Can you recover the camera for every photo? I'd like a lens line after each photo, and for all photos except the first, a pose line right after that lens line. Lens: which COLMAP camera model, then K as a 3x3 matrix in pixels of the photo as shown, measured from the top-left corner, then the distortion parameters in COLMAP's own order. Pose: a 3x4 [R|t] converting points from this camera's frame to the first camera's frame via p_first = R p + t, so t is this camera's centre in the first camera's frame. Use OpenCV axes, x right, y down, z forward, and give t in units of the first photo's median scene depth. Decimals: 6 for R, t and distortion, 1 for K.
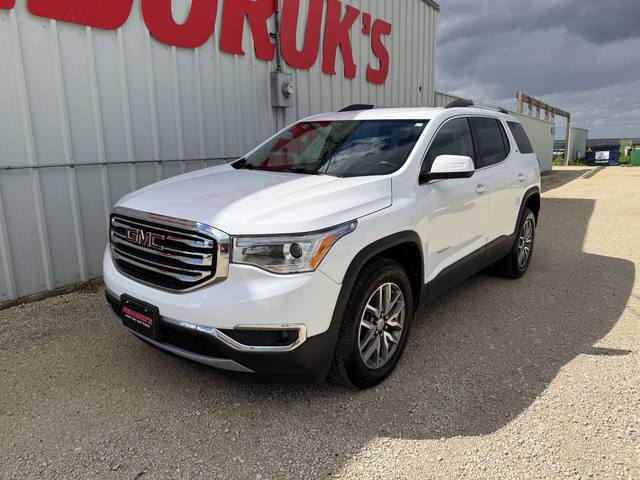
lens RADIAL K [[444.8, 0, 320.0], [0, 444.8, 240.0], [0, 0, 1]] dist [0.074037, -0.087460]
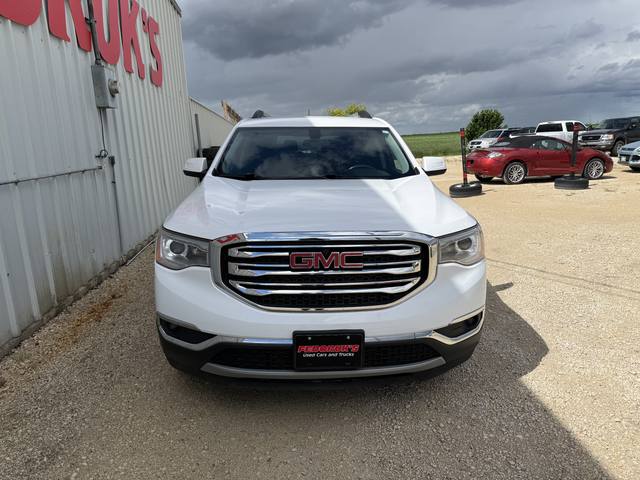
lens RADIAL K [[450.2, 0, 320.0], [0, 450.2, 240.0], [0, 0, 1]] dist [-0.004796, -0.002655]
pose [[0.748989, -0.151365, 0.645061, -0.468058], [0.158470, 0.986225, 0.047419, -0.042275], [-0.643353, 0.066707, 0.762658, 0.165324]]
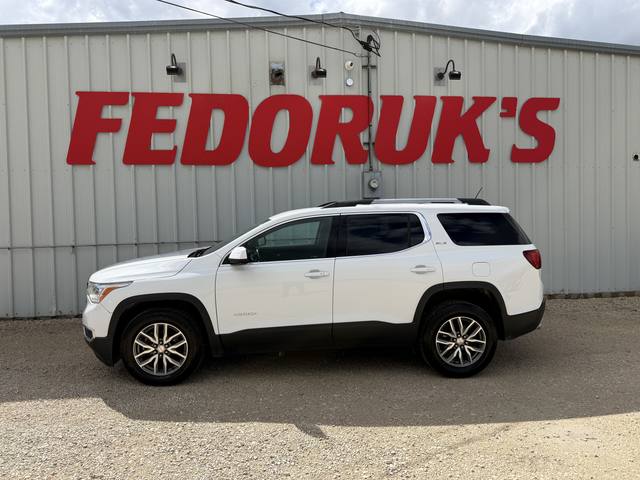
lens RADIAL K [[450.1, 0, 320.0], [0, 450.1, 240.0], [0, 0, 1]] dist [0.147321, -0.269108]
pose [[0.682779, 0.032584, -0.729898, 0.920944], [-0.144434, 0.985310, -0.091124, -0.069979], [0.716207, 0.167639, 0.677455, 0.118755]]
